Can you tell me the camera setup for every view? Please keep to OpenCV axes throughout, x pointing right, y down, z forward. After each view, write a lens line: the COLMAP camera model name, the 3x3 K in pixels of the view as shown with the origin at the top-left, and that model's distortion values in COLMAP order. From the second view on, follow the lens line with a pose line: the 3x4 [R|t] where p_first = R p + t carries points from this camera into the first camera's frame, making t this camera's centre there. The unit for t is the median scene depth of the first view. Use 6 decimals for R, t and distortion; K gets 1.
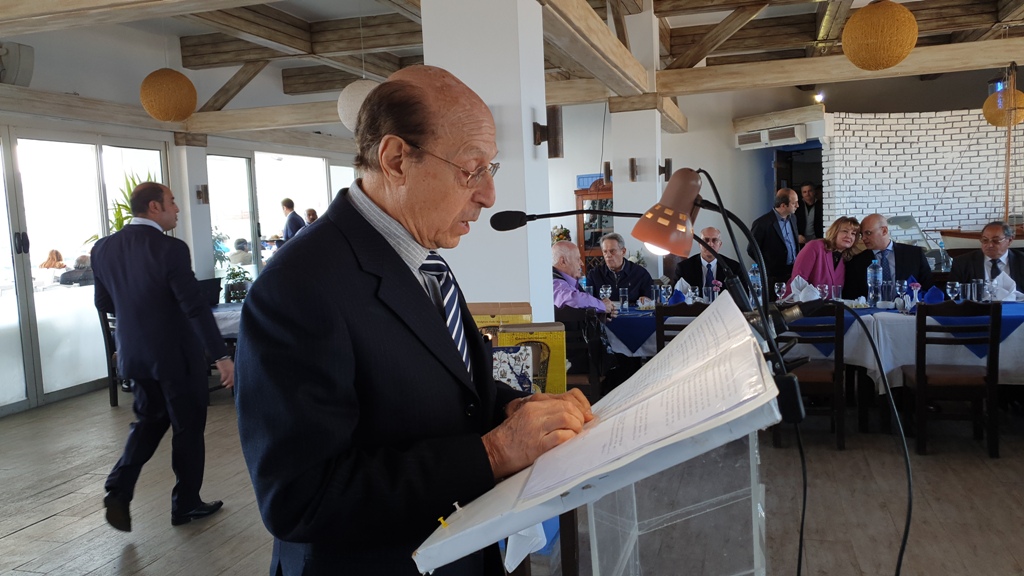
lens RADIAL K [[784.8, 0, 513.1], [0, 784.8, 289.3], [0, 0, 1]] dist [0.003049, 0.018315]
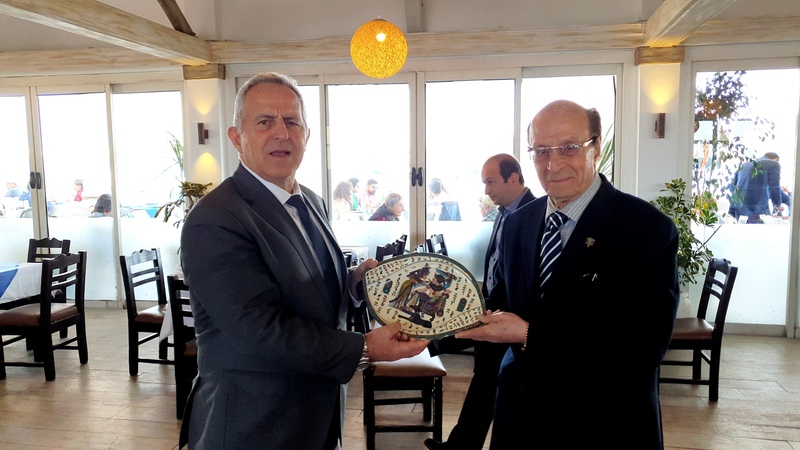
lens RADIAL K [[613.1, 0, 403.7], [0, 613.1, 224.4], [0, 0, 1]] dist [0.003049, 0.018315]
pose [[0.087202, 0.135507, -0.986931, 0.101685], [-0.091213, 0.987630, 0.127543, -0.054498], [0.992006, 0.078899, 0.098483, 0.461476]]
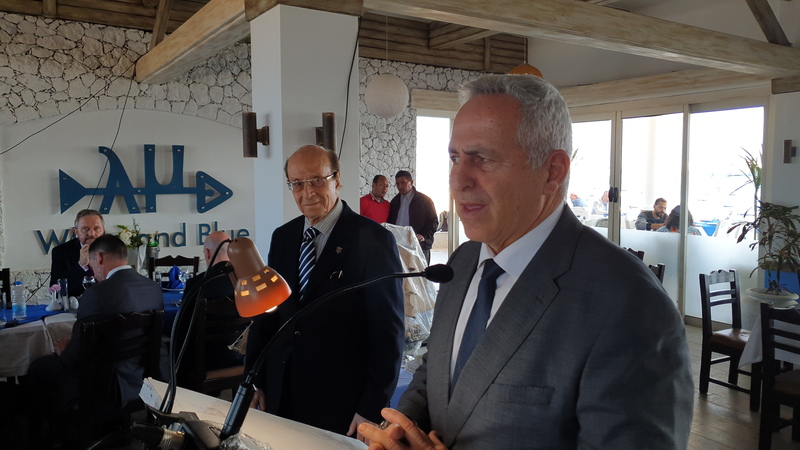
lens RADIAL K [[613.1, 0, 403.4], [0, 613.1, 223.2], [0, 0, 1]] dist [0.003049, 0.018315]
pose [[-0.636788, 0.099446, -0.764599, 0.117242], [-0.056720, 0.982919, 0.175080, -0.057692], [0.768950, 0.154857, -0.620270, 0.435283]]
